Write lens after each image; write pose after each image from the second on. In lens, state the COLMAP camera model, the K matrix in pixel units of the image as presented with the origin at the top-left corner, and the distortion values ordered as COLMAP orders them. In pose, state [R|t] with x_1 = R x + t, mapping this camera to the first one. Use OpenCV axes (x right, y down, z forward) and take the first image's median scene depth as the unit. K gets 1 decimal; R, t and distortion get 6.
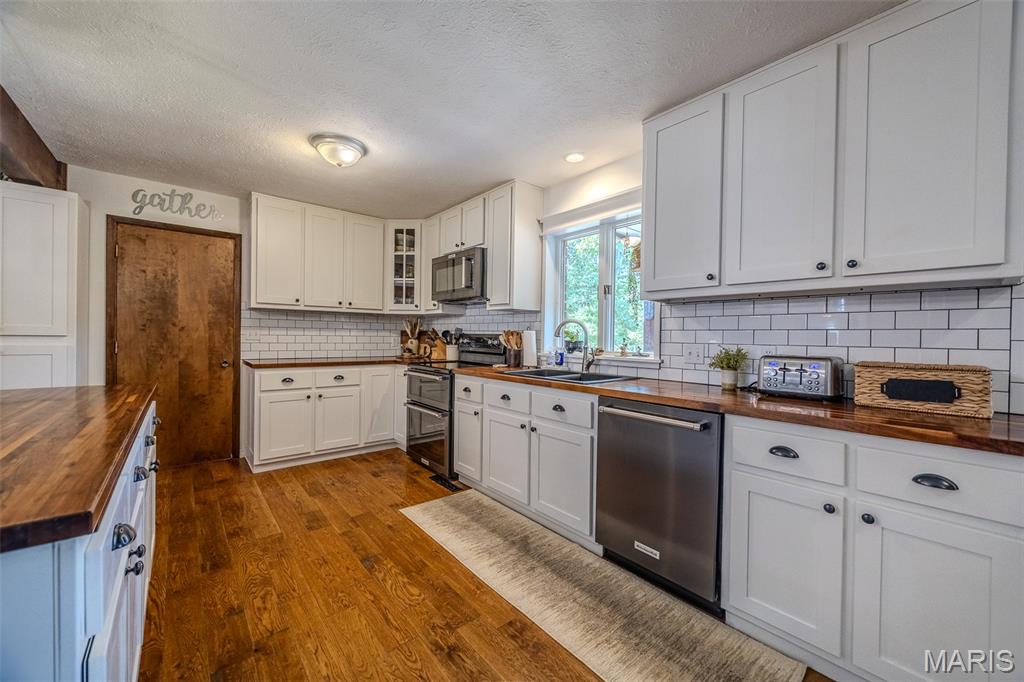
lens RADIAL K [[390.9, 0, 513.2], [0, 390.9, 340.1], [0, 0, 1]] dist [-0.002714, 0.000443]
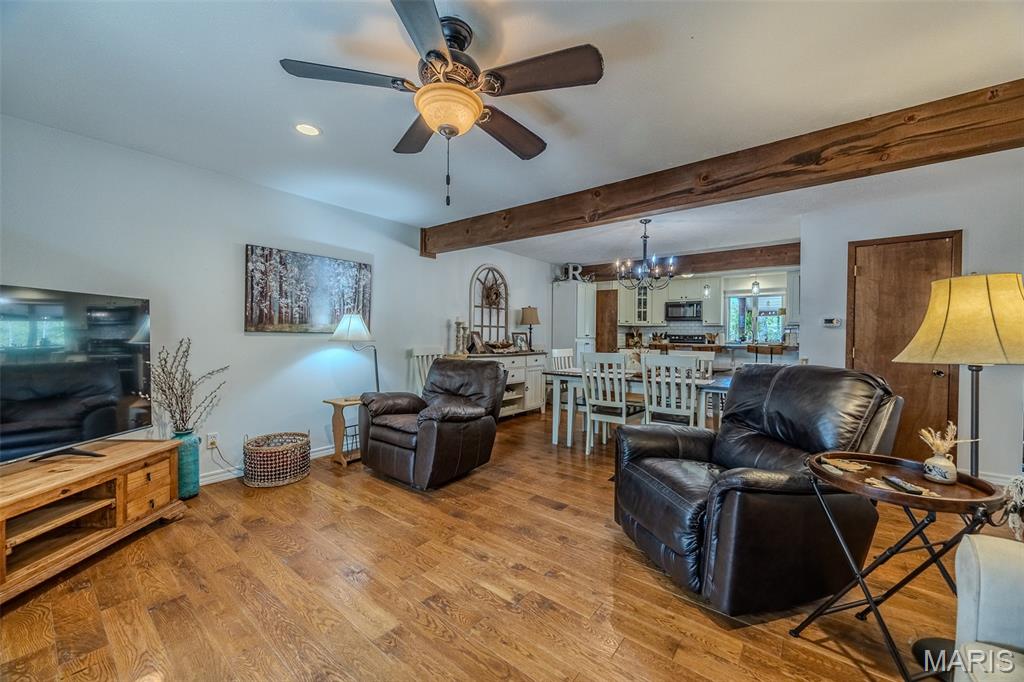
lens RADIAL K [[390.9, 0, 514.8], [0, 390.9, 339.4], [0, 0, 1]] dist [-0.002714, 0.000443]
pose [[0.980029, -0.014492, 0.198324, -1.777516], [0.012994, 0.999876, 0.008851, -0.025310], [-0.198427, -0.006097, 0.980097, -1.240578]]
